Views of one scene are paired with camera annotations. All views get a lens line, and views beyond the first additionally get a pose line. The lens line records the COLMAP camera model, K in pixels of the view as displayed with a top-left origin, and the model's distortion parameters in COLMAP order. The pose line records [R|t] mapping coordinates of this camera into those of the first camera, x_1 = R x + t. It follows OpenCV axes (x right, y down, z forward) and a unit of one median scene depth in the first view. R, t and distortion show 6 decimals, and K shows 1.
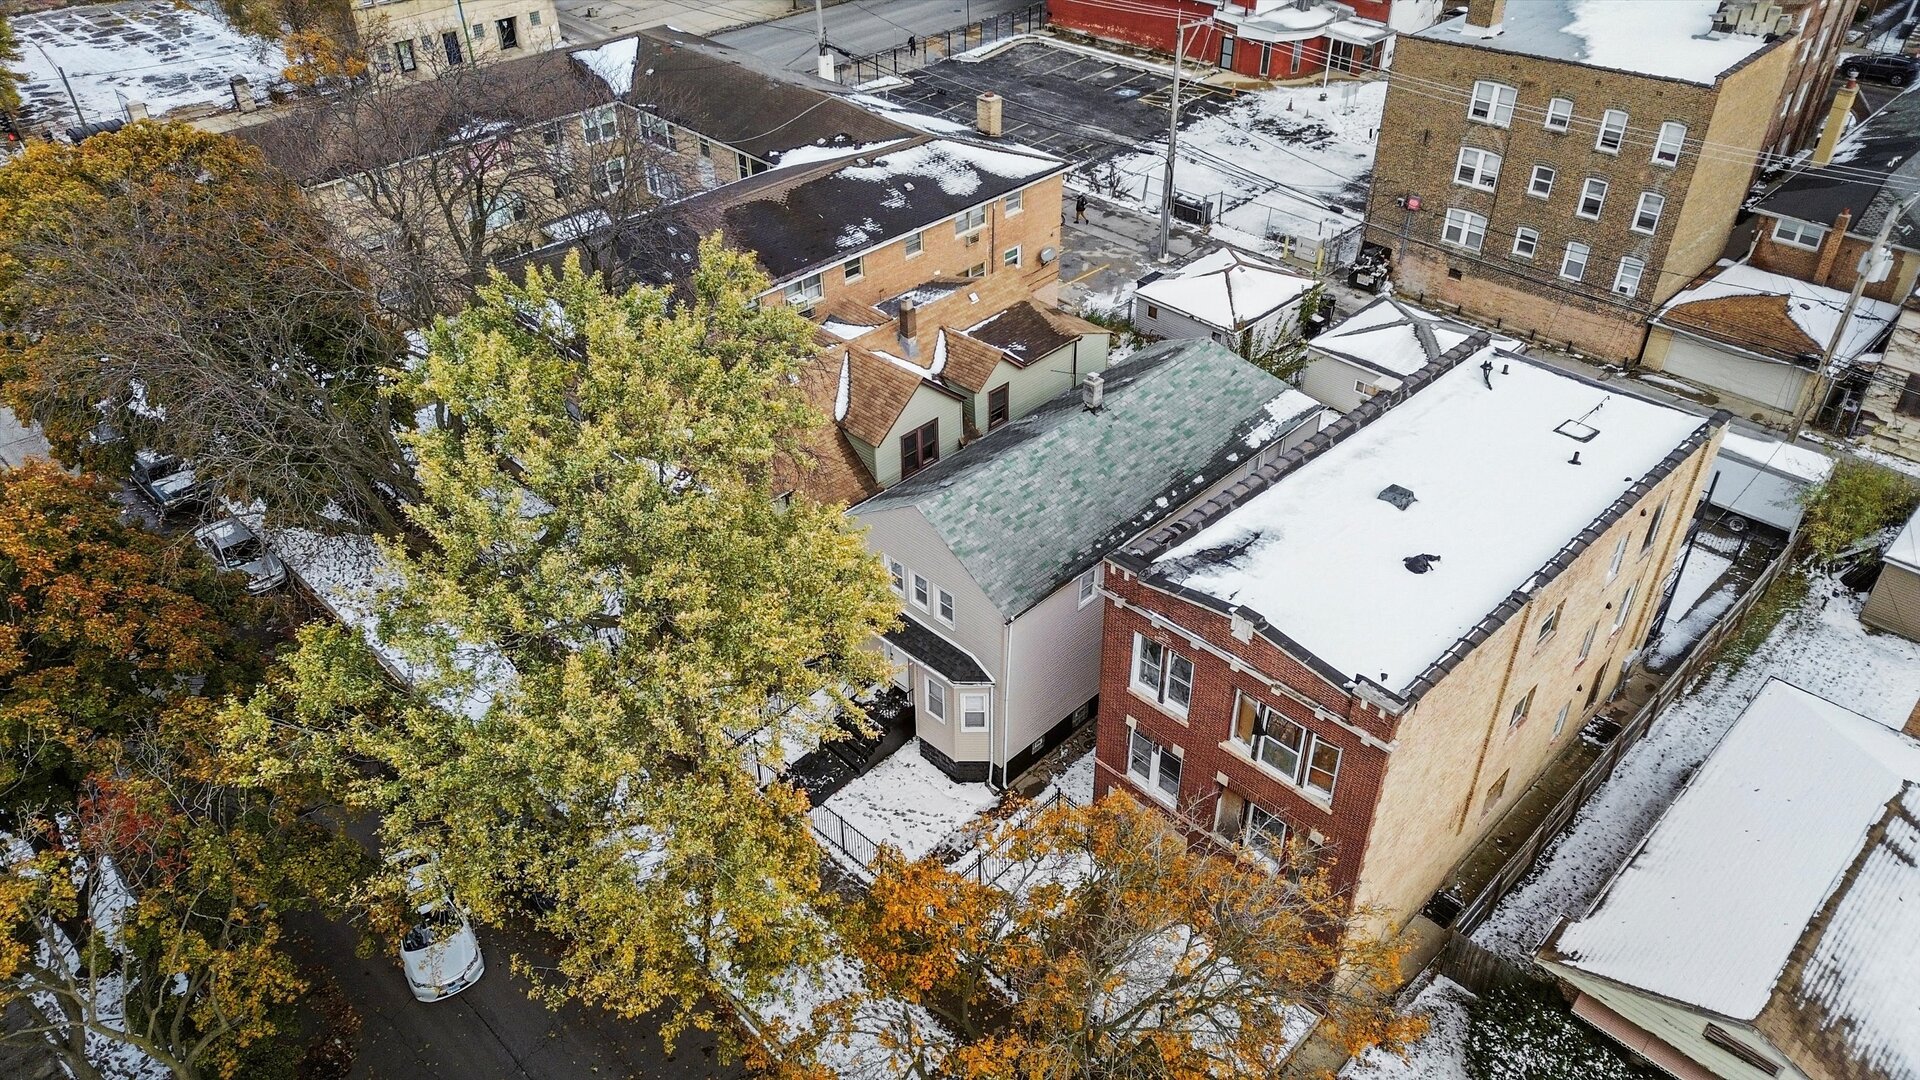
lens RADIAL K [[1363.0, 0, 961.0], [0, 1363.0, 534.4], [0, 0, 1]] dist [0.013975, -0.005839]
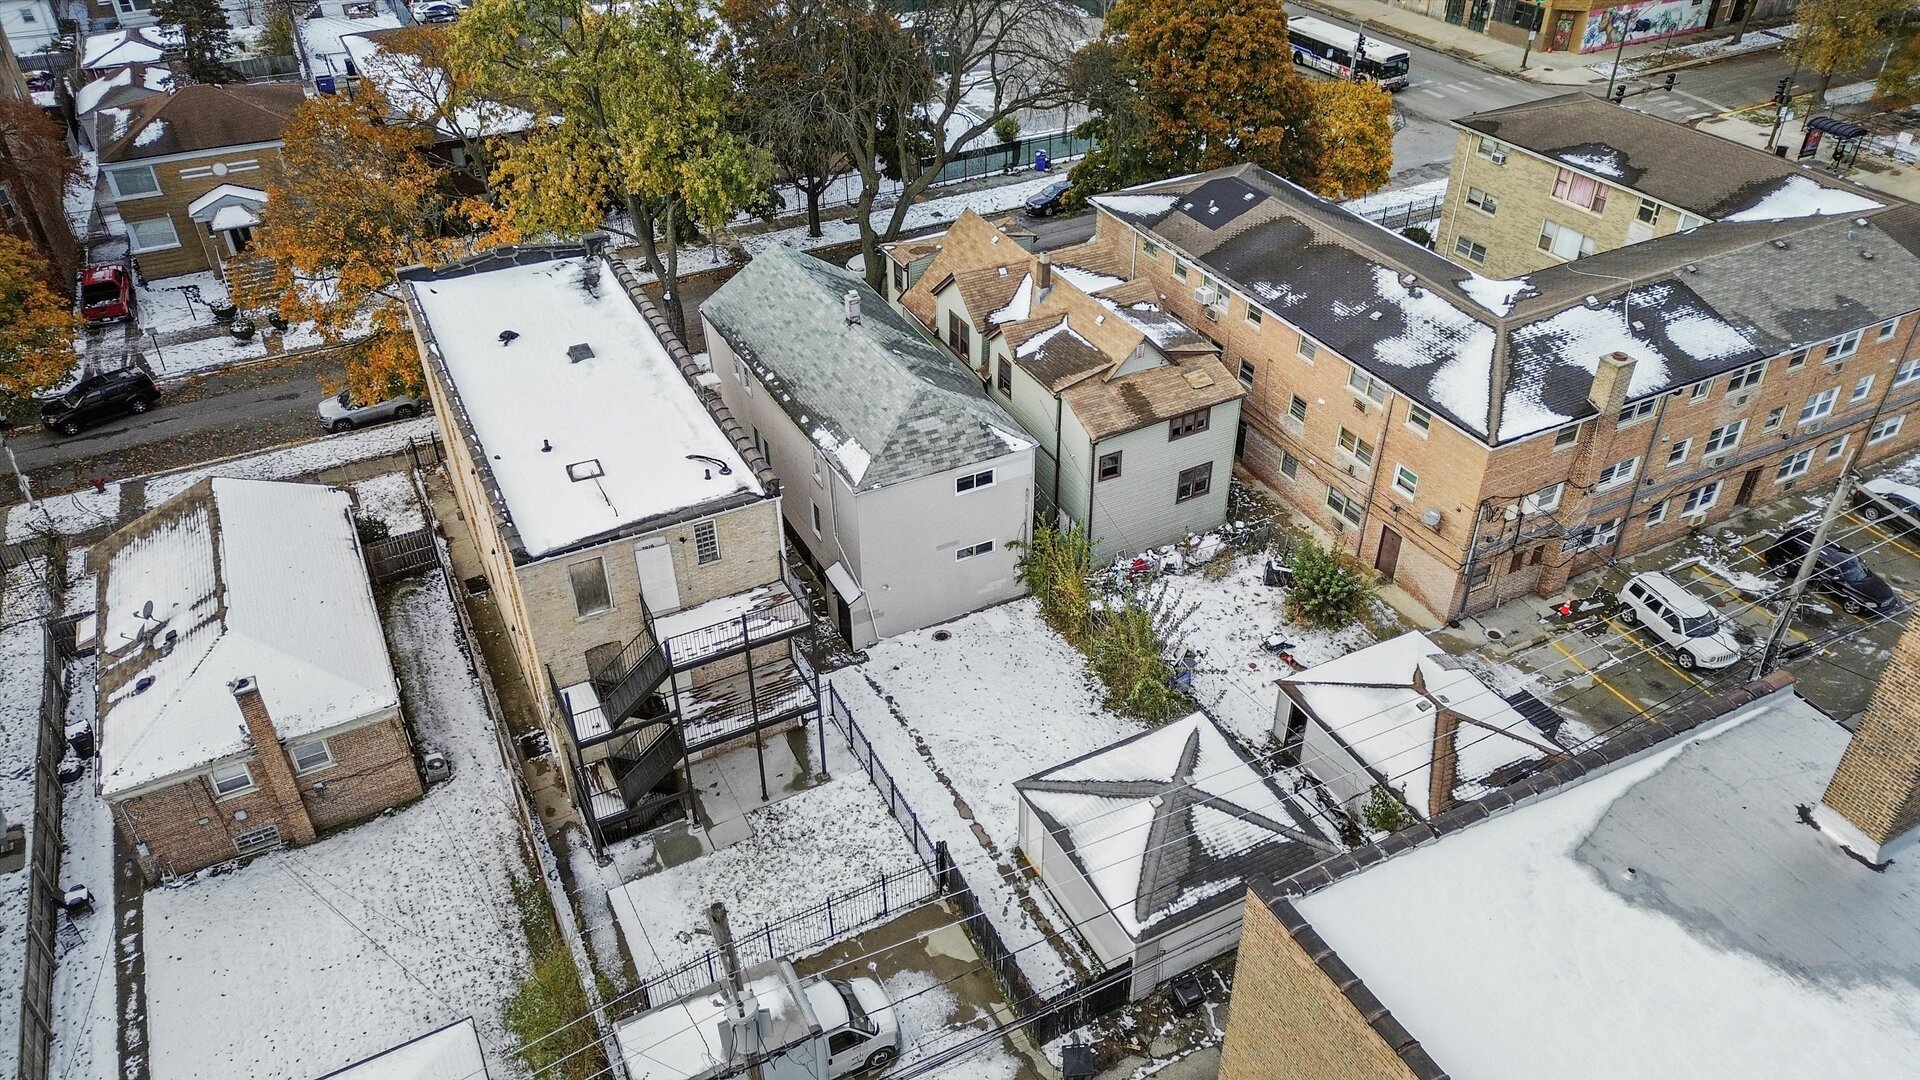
lens RADIAL K [[1363.0, 0, 964.6], [0, 1363.0, 548.9], [0, 0, 1]] dist [0.013975, -0.005839]
pose [[-0.307342, 0.560960, -0.768677, 0.885226], [-0.548628, 0.555558, 0.624790, -0.630881], [0.777527, 0.613742, 0.137012, 0.831202]]
